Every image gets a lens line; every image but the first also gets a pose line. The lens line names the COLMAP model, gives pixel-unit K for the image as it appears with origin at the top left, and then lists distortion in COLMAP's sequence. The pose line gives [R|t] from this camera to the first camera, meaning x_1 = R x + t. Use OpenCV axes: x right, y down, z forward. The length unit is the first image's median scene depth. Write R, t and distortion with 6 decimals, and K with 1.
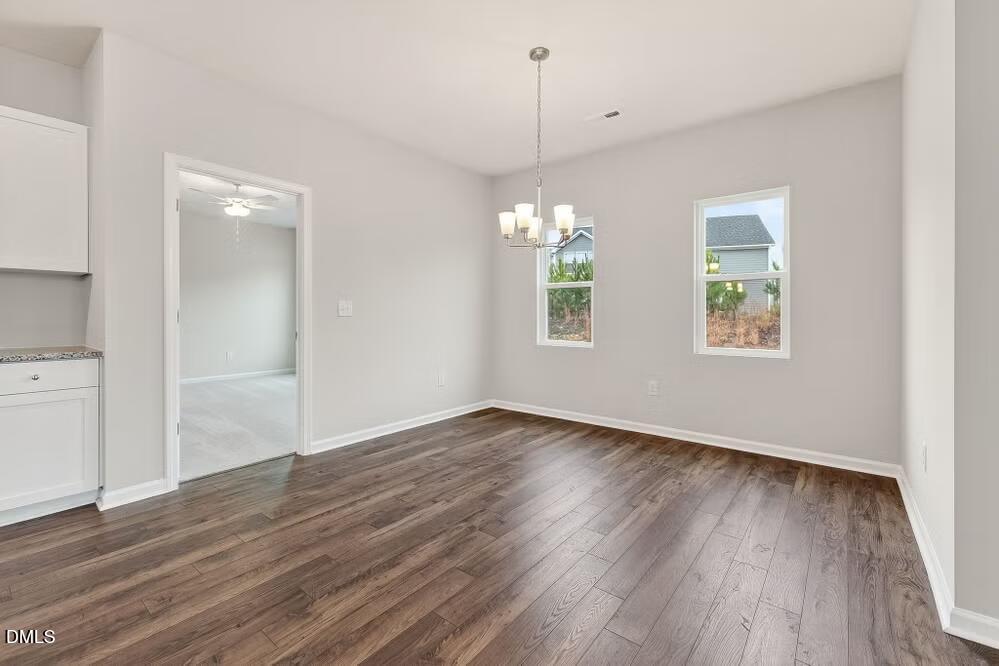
lens RADIAL K [[429.2, 0, 497.6], [0, 429.2, 323.8], [0, 0, 1]] dist [0.002262, -0.000104]
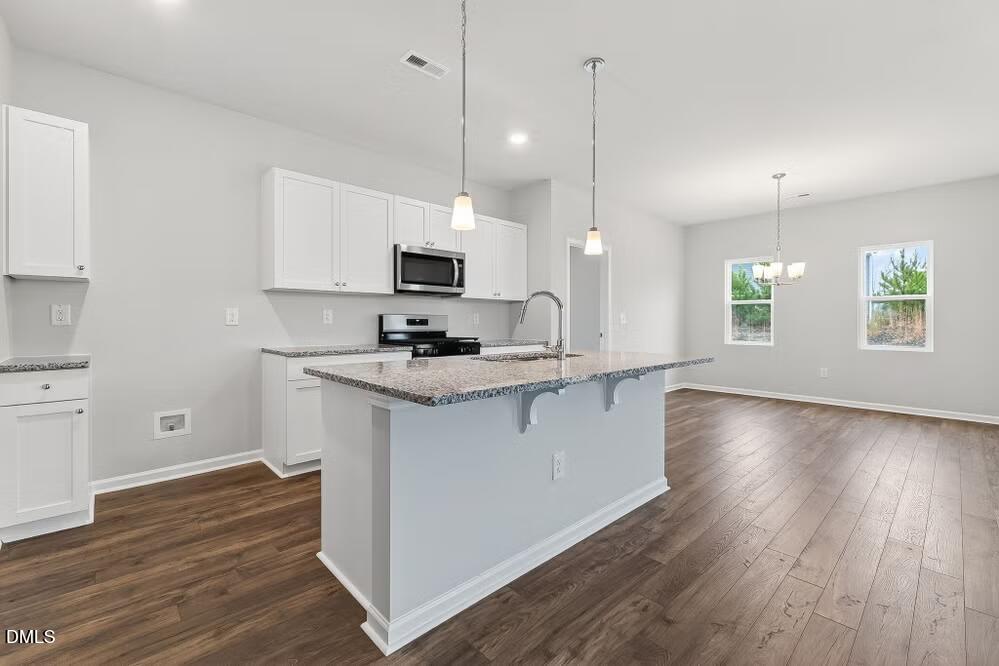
lens RADIAL K [[429.2, 0, 501.8], [0, 429.2, 326.2], [0, 0, 1]] dist [0.002262, -0.000104]
pose [[0.992277, 0.006075, -0.123890, -0.633258], [-0.006434, 0.999976, -0.002500, -0.000896], [0.123872, 0.003277, 0.992293, -0.692464]]
